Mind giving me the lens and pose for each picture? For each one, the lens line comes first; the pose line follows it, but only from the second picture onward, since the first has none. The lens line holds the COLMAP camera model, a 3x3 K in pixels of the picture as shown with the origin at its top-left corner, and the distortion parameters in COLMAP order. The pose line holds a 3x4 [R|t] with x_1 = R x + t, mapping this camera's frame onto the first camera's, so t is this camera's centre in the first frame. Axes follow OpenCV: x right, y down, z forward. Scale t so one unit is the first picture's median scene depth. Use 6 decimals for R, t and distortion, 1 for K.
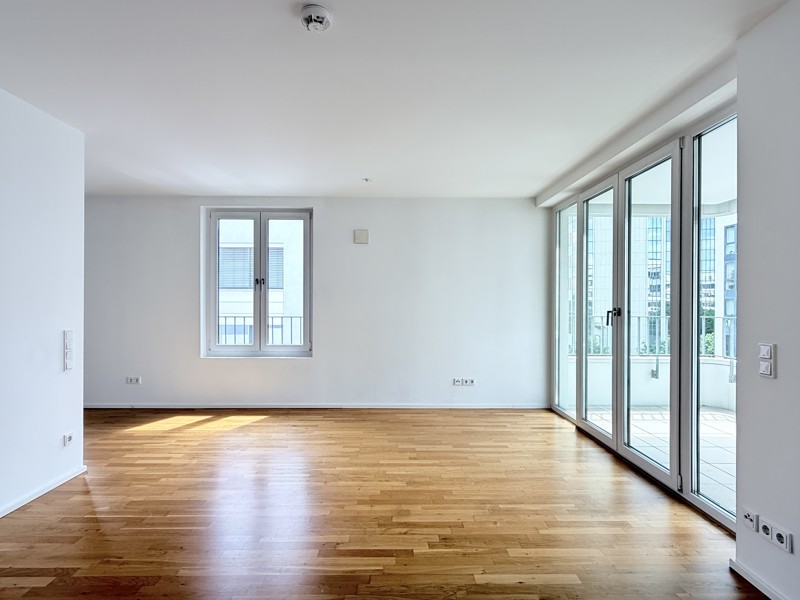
lens RADIAL K [[415.4, 0, 400.0], [0, 415.4, 300.0], [0, 0, 1]] dist [0.001732, -0.000340]
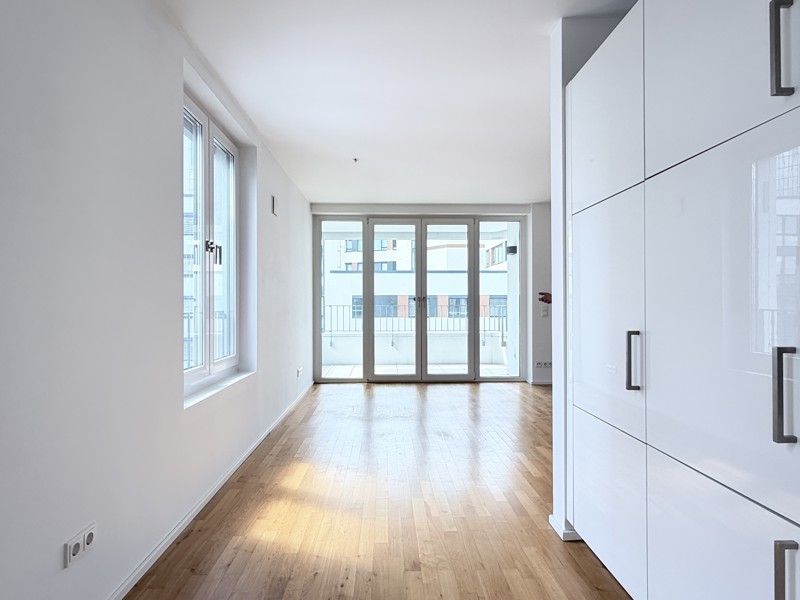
lens RADIAL K [[440.8, 0, 394.0], [0, 440.8, 299.5], [0, 0, 1]] dist [0.003622, -0.000322]
pose [[0.000157, -0.000473, 1.000000, -1.472231], [-0.000644, 1.000000, 0.000473, 0.033982], [-1.000000, -0.000644, 0.000157, 1.260395]]
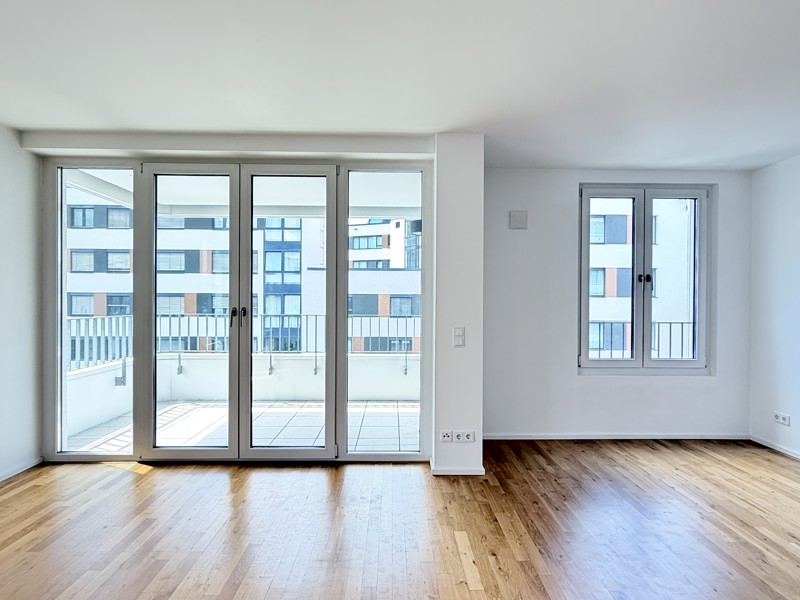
lens RADIAL K [[424.4, 0, 394.7], [0, 424.4, 301.4], [0, 0, 1]] dist [0.001922, 0.000180]
pose [[0.005728, -0.011152, 0.999921, -0.492702], [-0.008097, 0.999905, 0.011199, -0.008671], [-0.999951, -0.008161, 0.005638, 0.724827]]
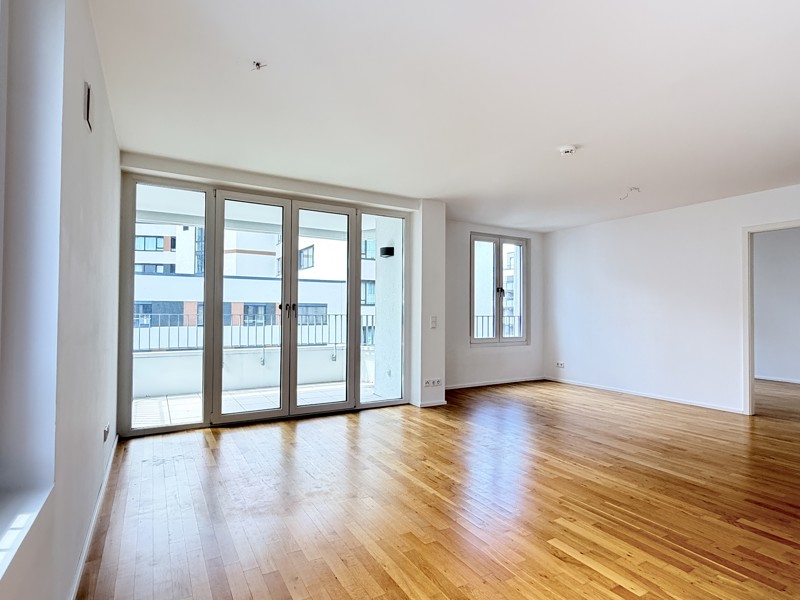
lens RADIAL K [[424.4, 0, 394.7], [0, 424.4, 301.4], [0, 0, 1]] dist [0.001922, 0.000180]
pose [[-0.473484, 0.009592, 0.880750, -0.891180], [-0.012952, 0.999757, -0.017851, 0.035926], [-0.880707, -0.019860, -0.473245, 1.516198]]
